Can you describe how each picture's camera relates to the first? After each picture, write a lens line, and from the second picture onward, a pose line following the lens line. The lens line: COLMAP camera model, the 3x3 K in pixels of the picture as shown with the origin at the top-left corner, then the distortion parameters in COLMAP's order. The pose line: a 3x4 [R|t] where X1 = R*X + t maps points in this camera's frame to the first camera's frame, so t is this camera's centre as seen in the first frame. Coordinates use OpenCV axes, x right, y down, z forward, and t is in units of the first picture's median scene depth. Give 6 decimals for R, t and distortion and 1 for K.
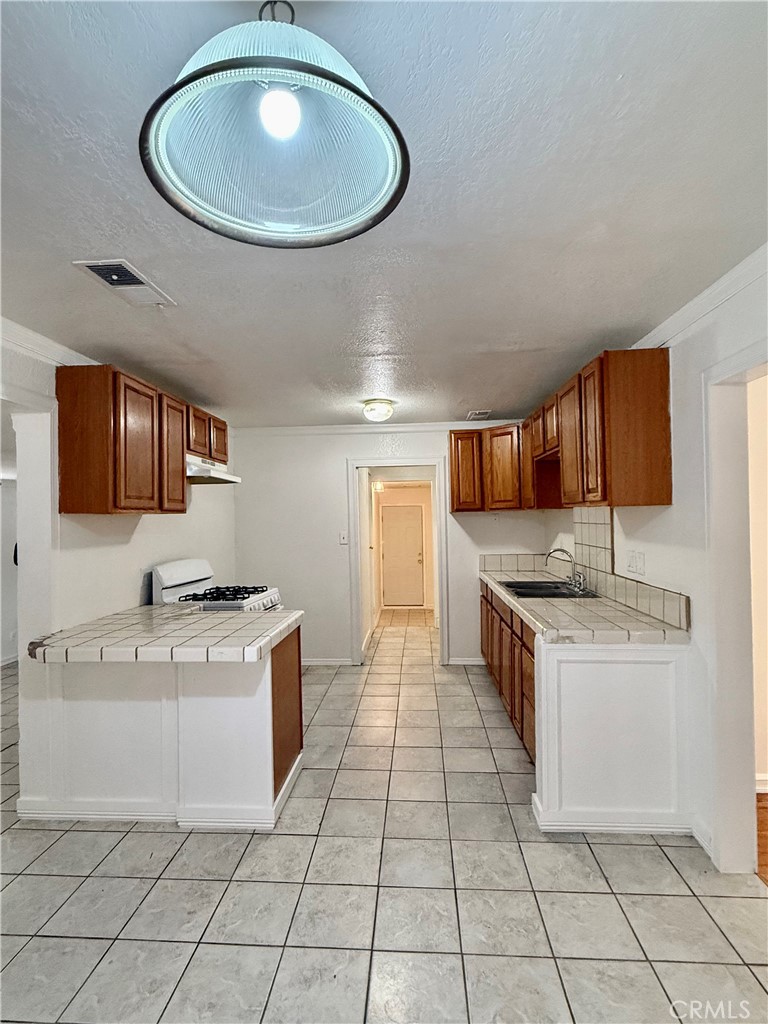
lens RADIAL K [[511.3, 0, 385.2], [0, 511.3, 511.7], [0, 0, 1]] dist [-0.001077, 0.001307]
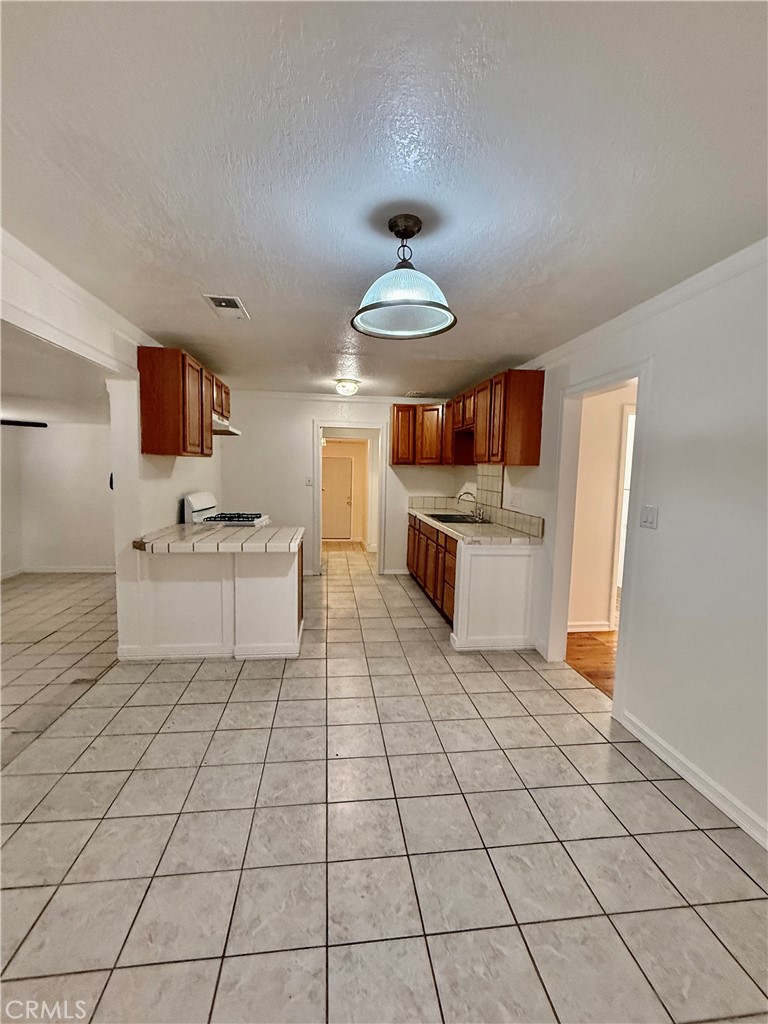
lens RADIAL K [[456.4, 0, 387.3], [0, 456.4, 513.2], [0, 0, 1]] dist [-0.000369, 0.000038]
pose [[0.980510, 0.021595, 0.195281, -0.179688], [-0.042693, 0.993609, 0.104487, 0.005208], [-0.191776, -0.110787, 0.975166, -0.316287]]
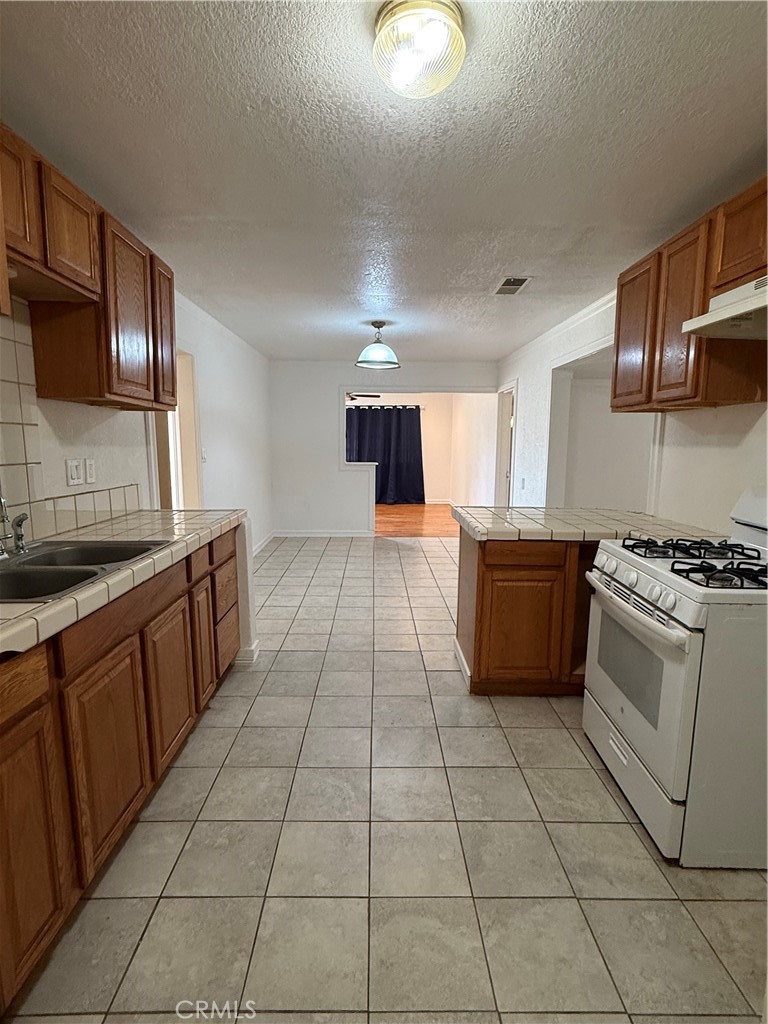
lens RADIAL K [[511.3, 0, 384.1], [0, 511.3, 513.2], [0, 0, 1]] dist [-0.001077, 0.001307]
pose [[-0.996770, 0.021055, -0.077502, 0.051522], [0.010918, 0.991590, 0.128960, 0.060319], [0.079566, 0.127698, -0.988617, 1.762919]]
